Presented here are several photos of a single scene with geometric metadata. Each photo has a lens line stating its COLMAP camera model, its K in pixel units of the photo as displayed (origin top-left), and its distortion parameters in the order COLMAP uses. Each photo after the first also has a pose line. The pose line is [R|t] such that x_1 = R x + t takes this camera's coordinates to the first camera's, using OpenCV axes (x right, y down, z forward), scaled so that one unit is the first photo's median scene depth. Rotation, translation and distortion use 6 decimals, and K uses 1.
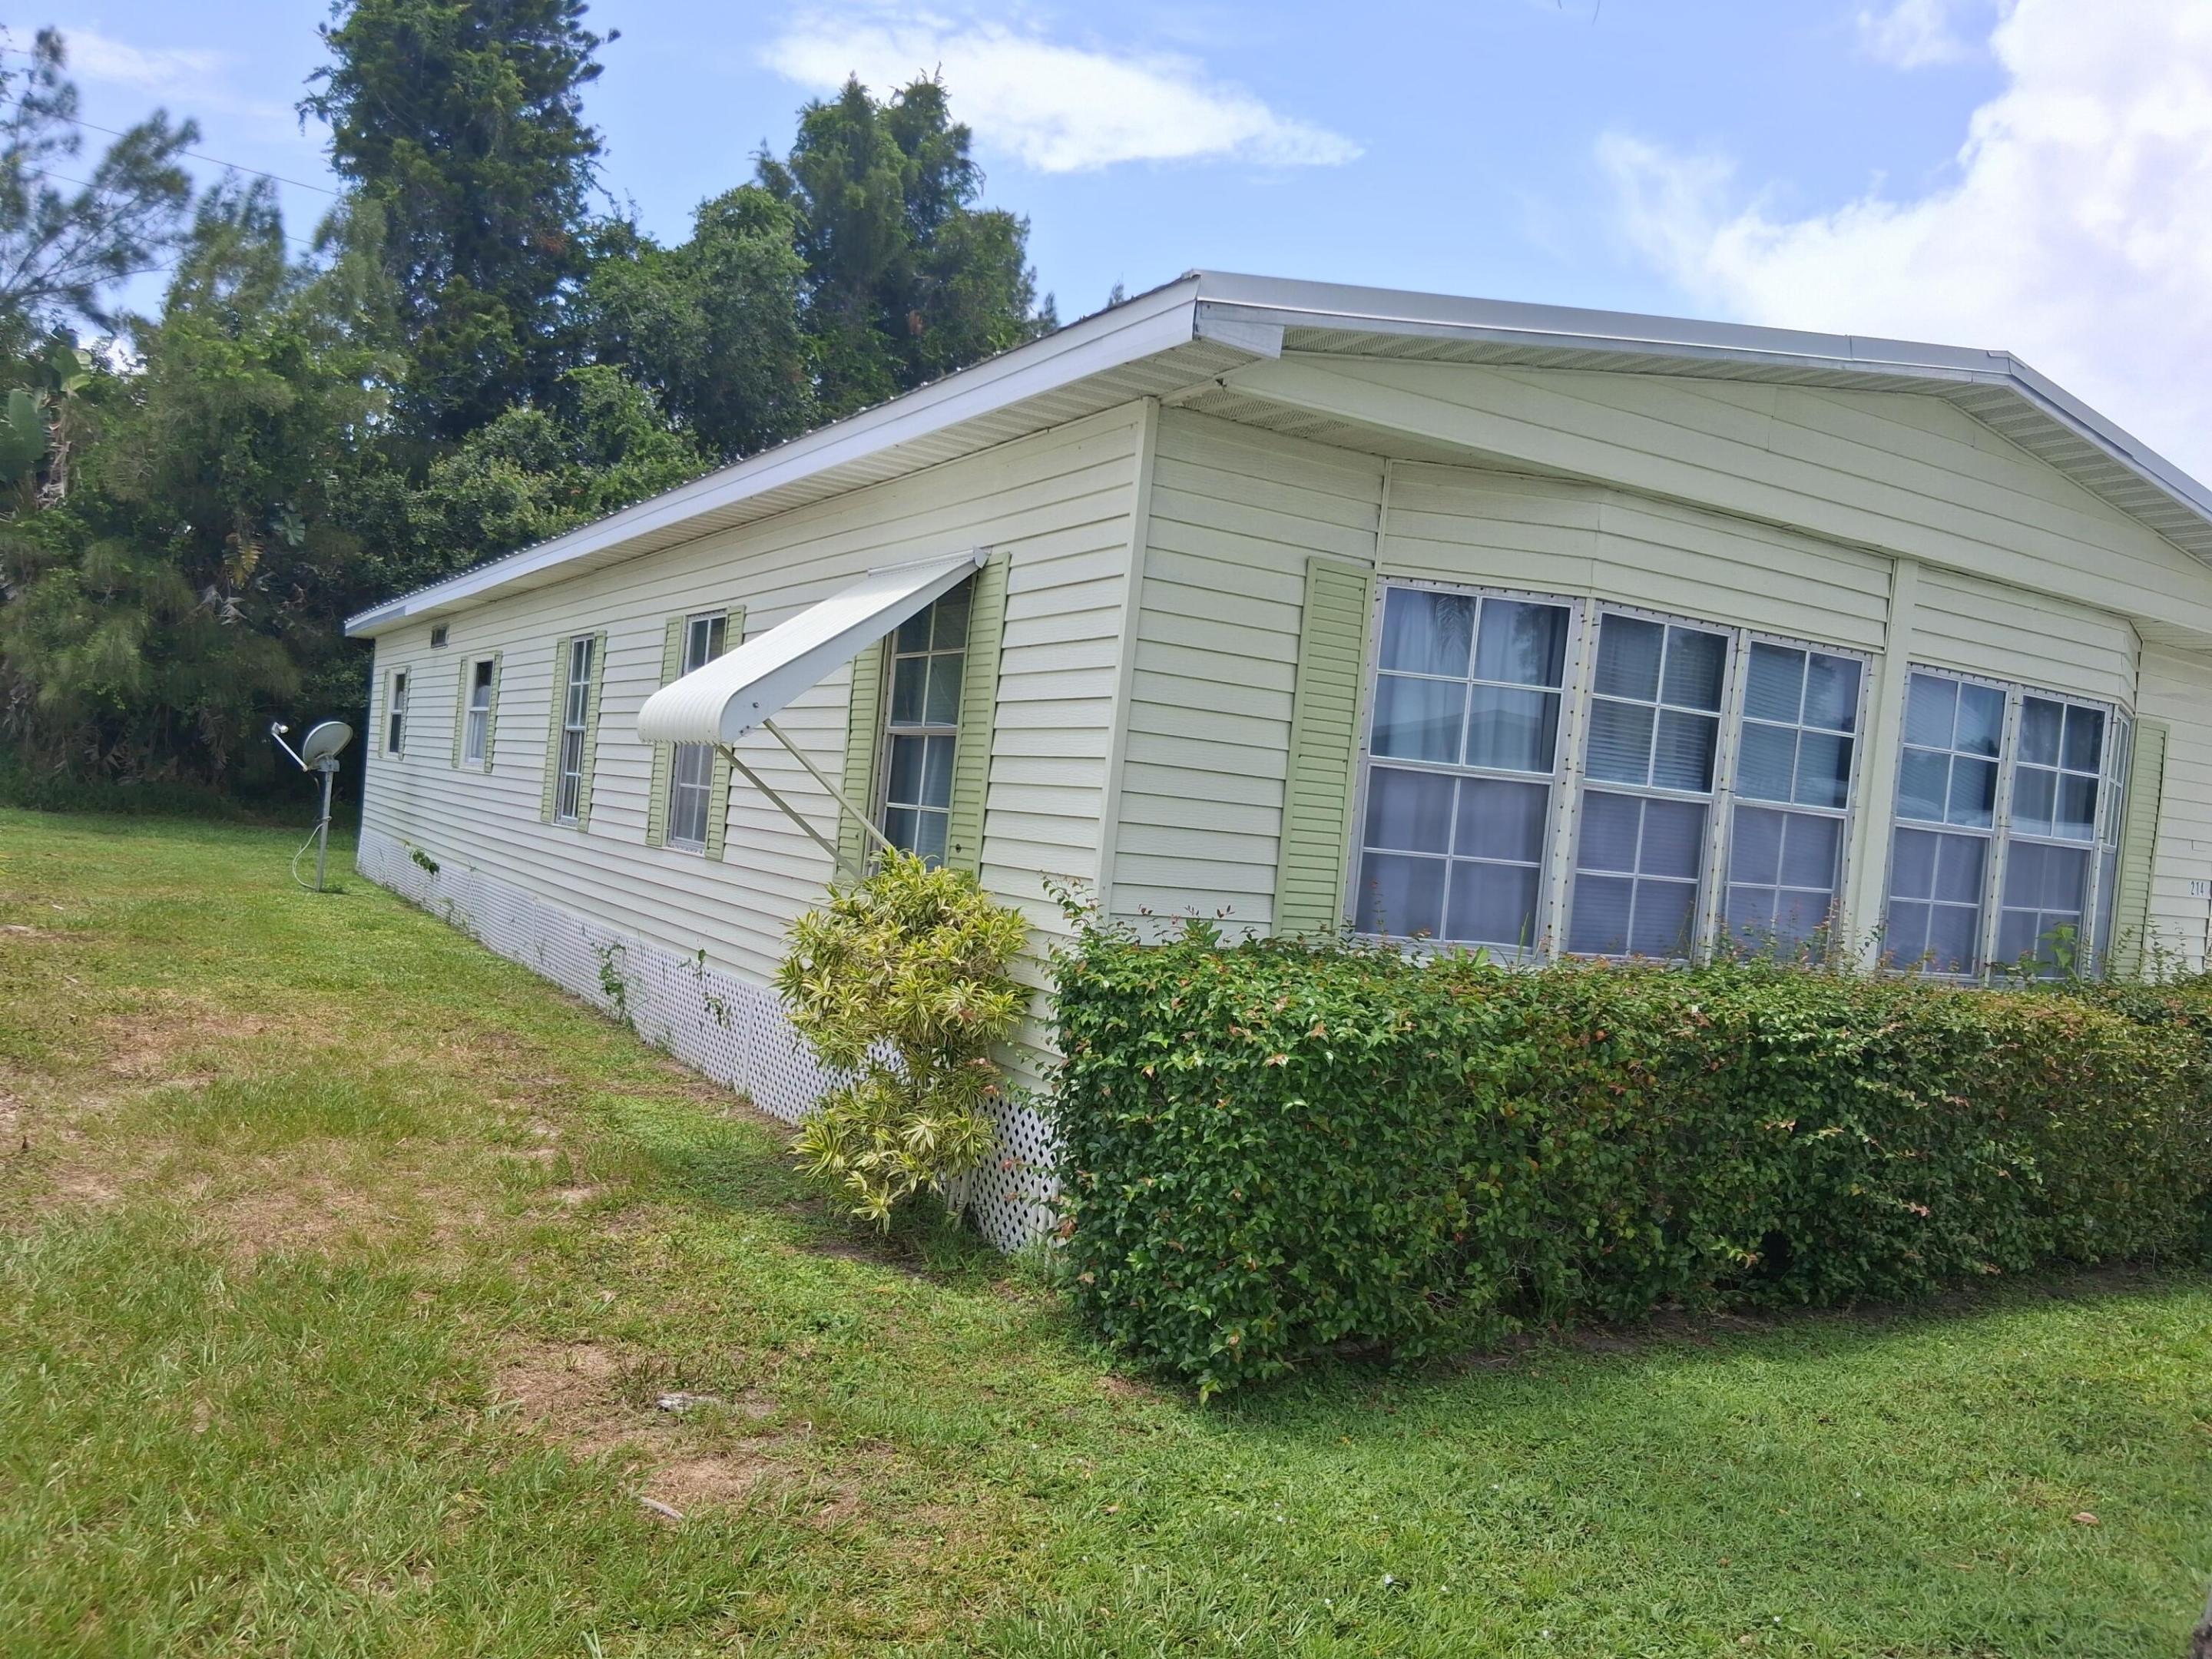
lens RADIAL K [[1699.3, 0, 1111.3], [0, 1699.3, 814.2], [0, 0, 1]] dist [-0.017245, -0.033272]
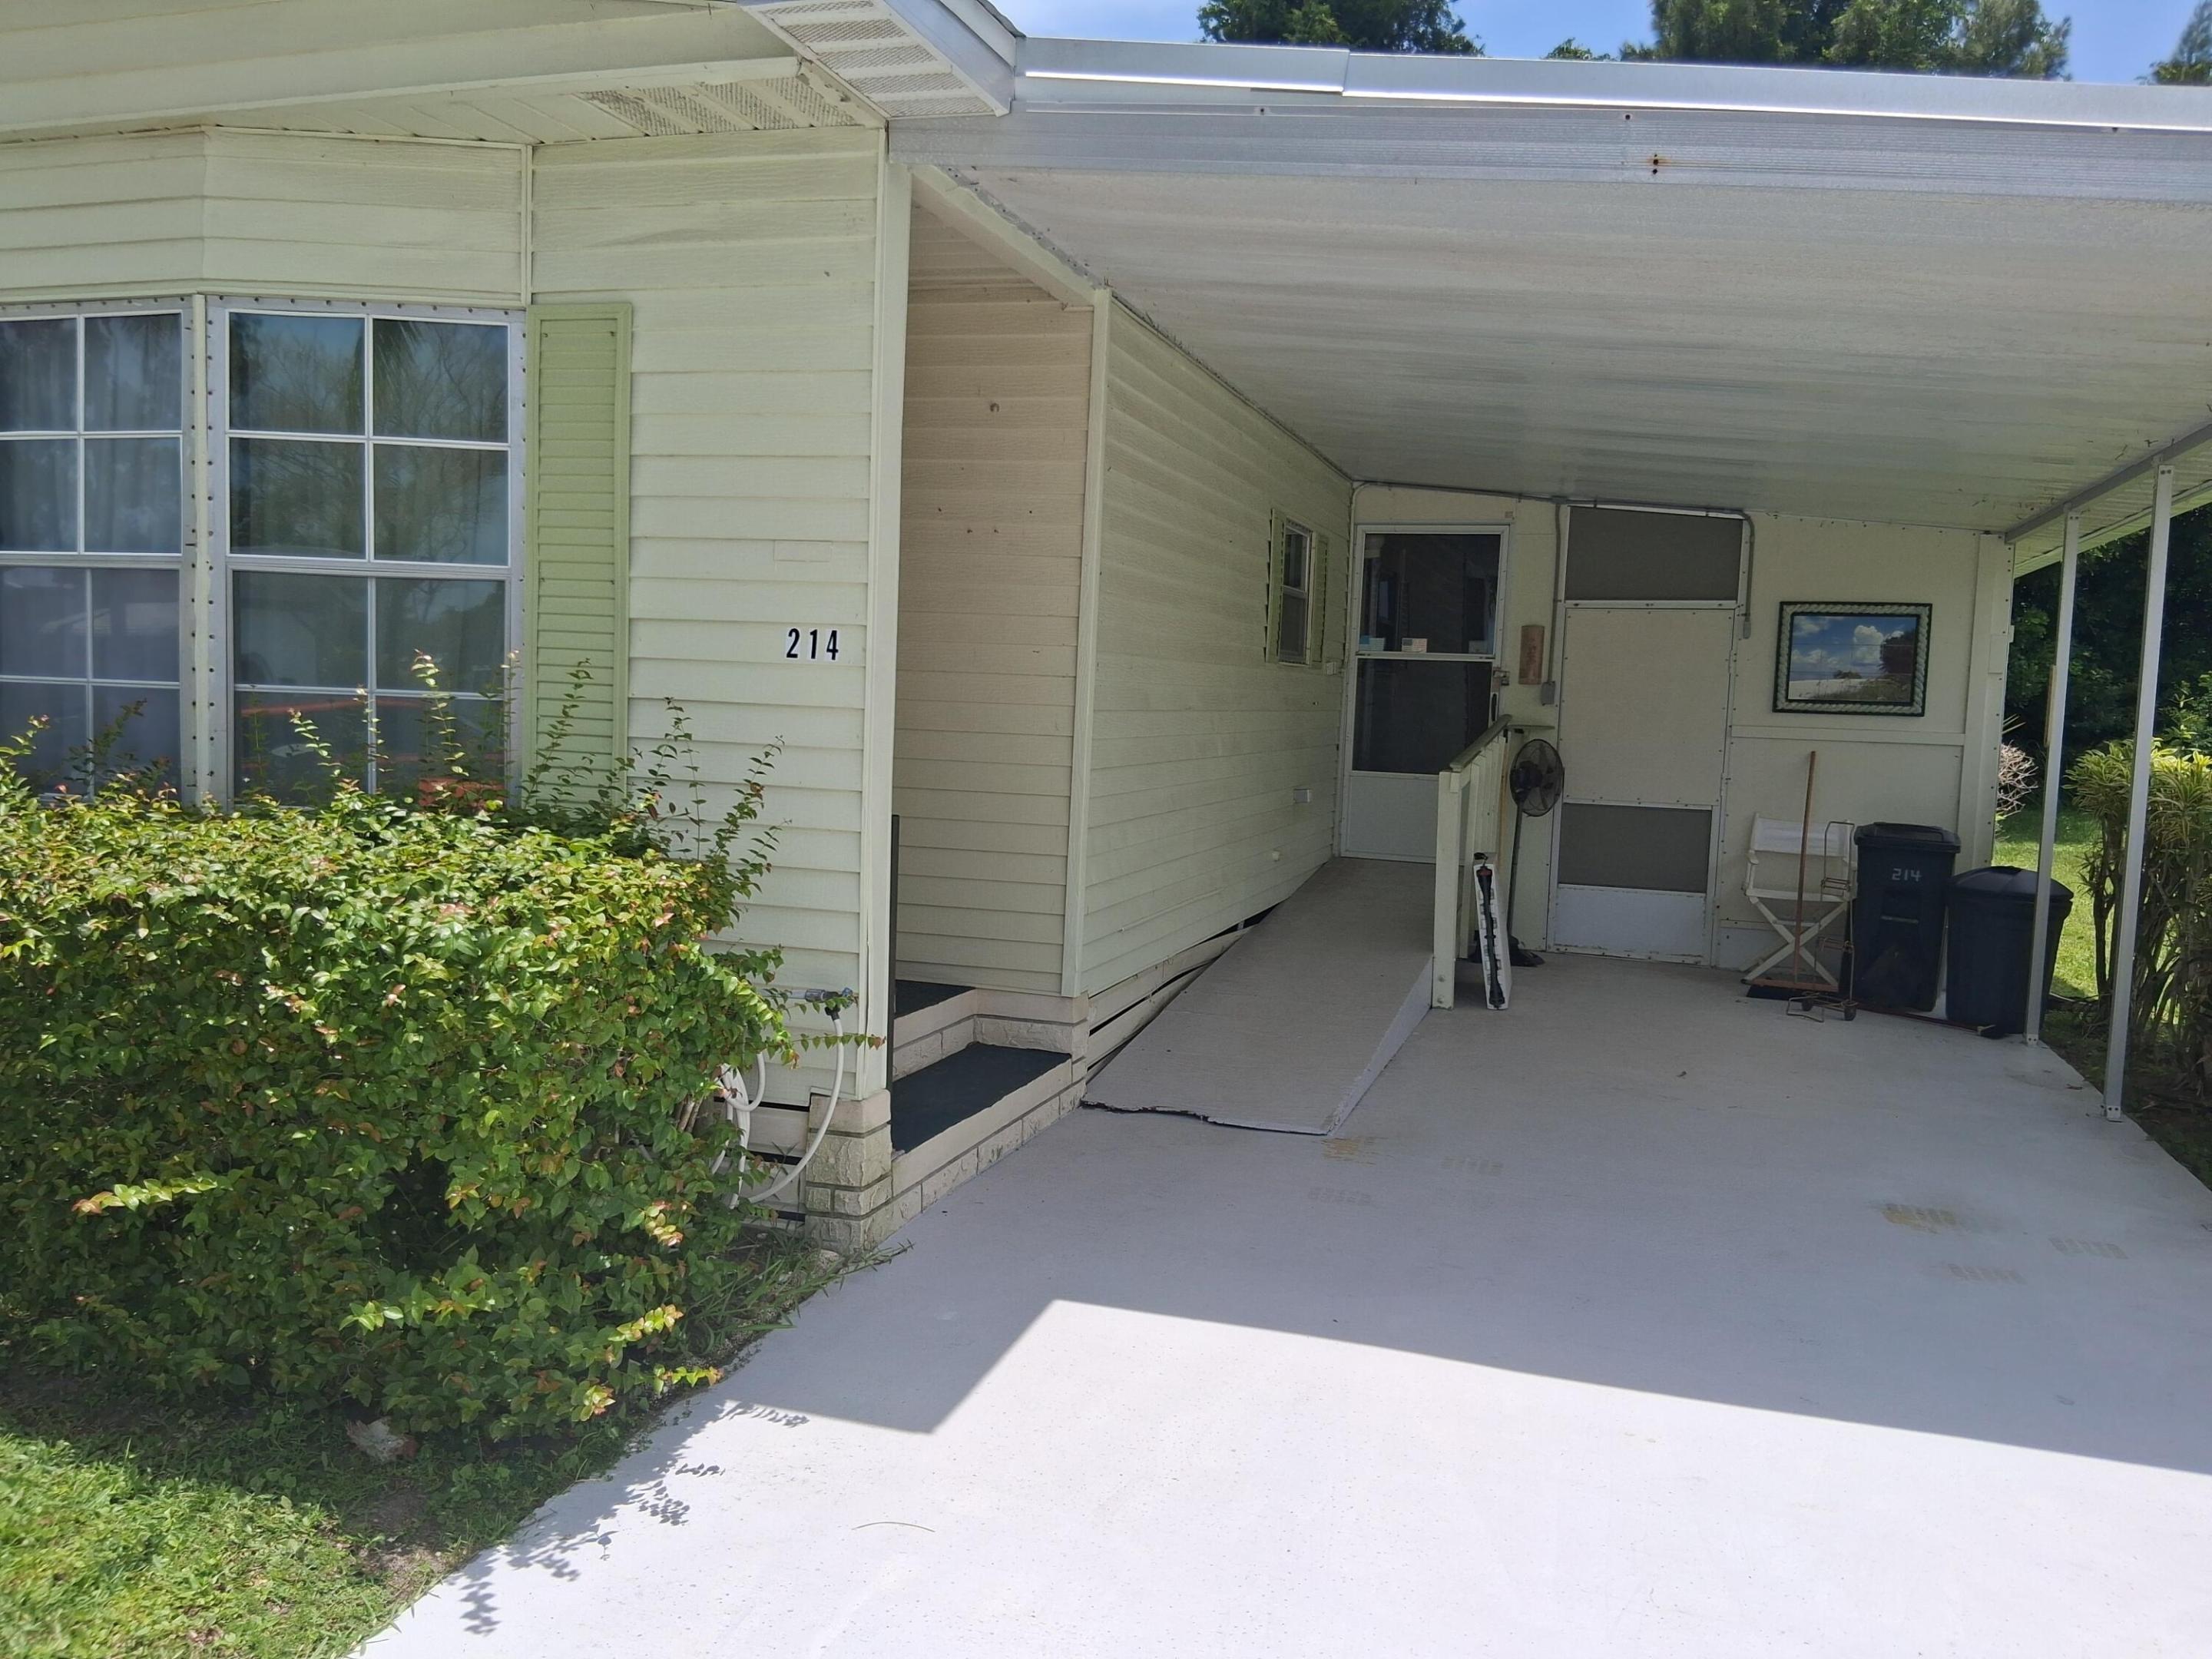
lens RADIAL K [[1699.3, 0, 1106.1], [0, 1699.3, 831.5], [0, 0, 1]] dist [-0.017245, -0.033272]
pose [[0.663682, 0.033198, -0.747278, 0.353145], [-0.026160, 0.999434, 0.021166, 0.023136], [0.747557, 0.005501, 0.664175, 0.275381]]
